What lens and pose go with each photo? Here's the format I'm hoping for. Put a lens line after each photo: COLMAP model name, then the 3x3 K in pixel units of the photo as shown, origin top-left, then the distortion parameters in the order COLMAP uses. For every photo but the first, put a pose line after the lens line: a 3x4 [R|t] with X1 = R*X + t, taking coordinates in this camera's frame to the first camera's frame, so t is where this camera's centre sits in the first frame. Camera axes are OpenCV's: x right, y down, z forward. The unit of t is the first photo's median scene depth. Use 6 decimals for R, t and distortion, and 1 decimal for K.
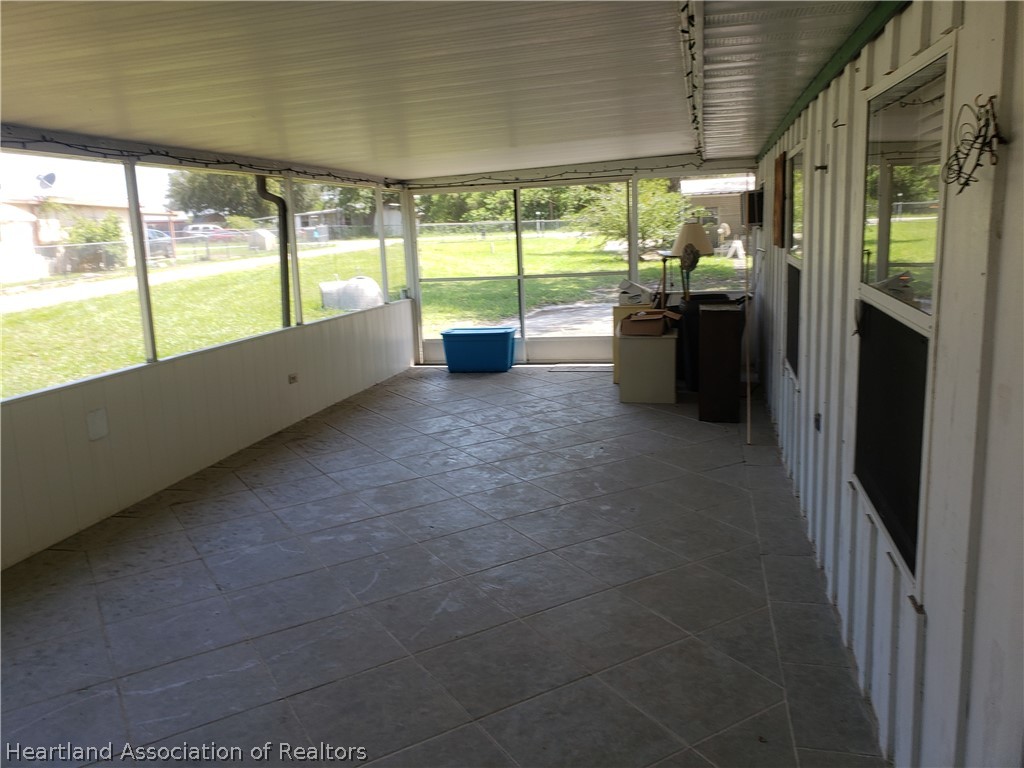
lens RADIAL K [[794.4, 0, 510.9], [0, 794.4, 377.7], [0, 0, 1]] dist [0.033100, -0.018596]
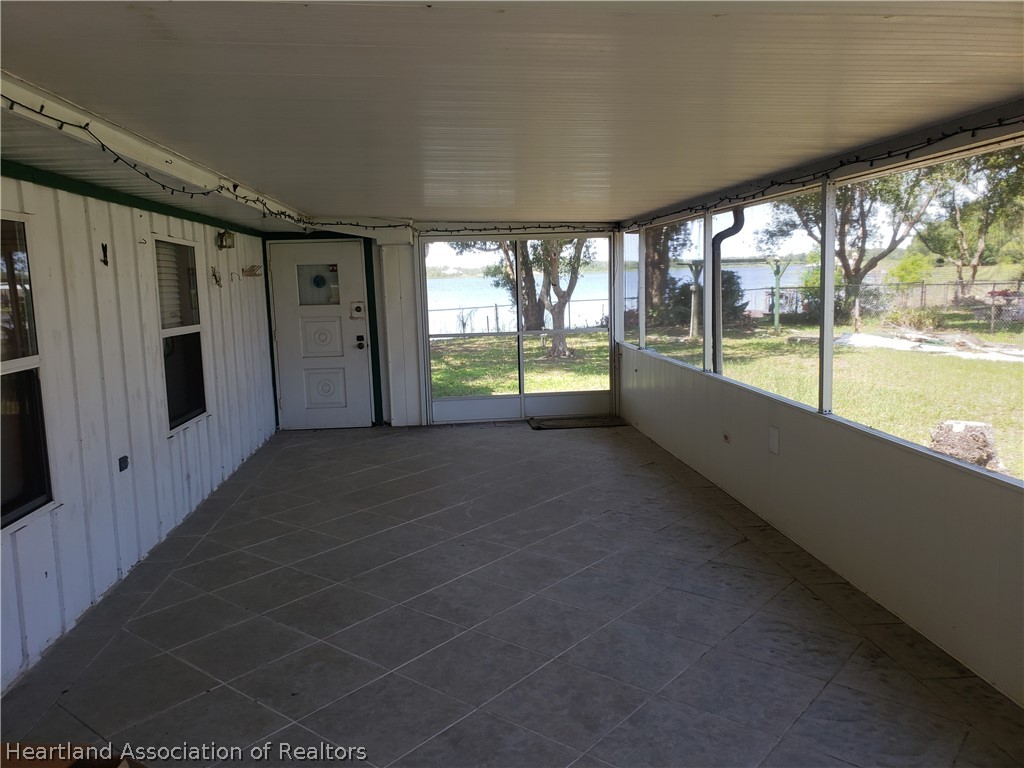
lens RADIAL K [[794.4, 0, 508.7], [0, 794.4, 387.1], [0, 0, 1]] dist [0.033100, -0.018596]
pose [[-0.947430, 0.114731, -0.298686, 0.133934], [0.012671, 0.946223, 0.323268, -0.348617], [0.319712, 0.302489, -0.897933, 1.754565]]
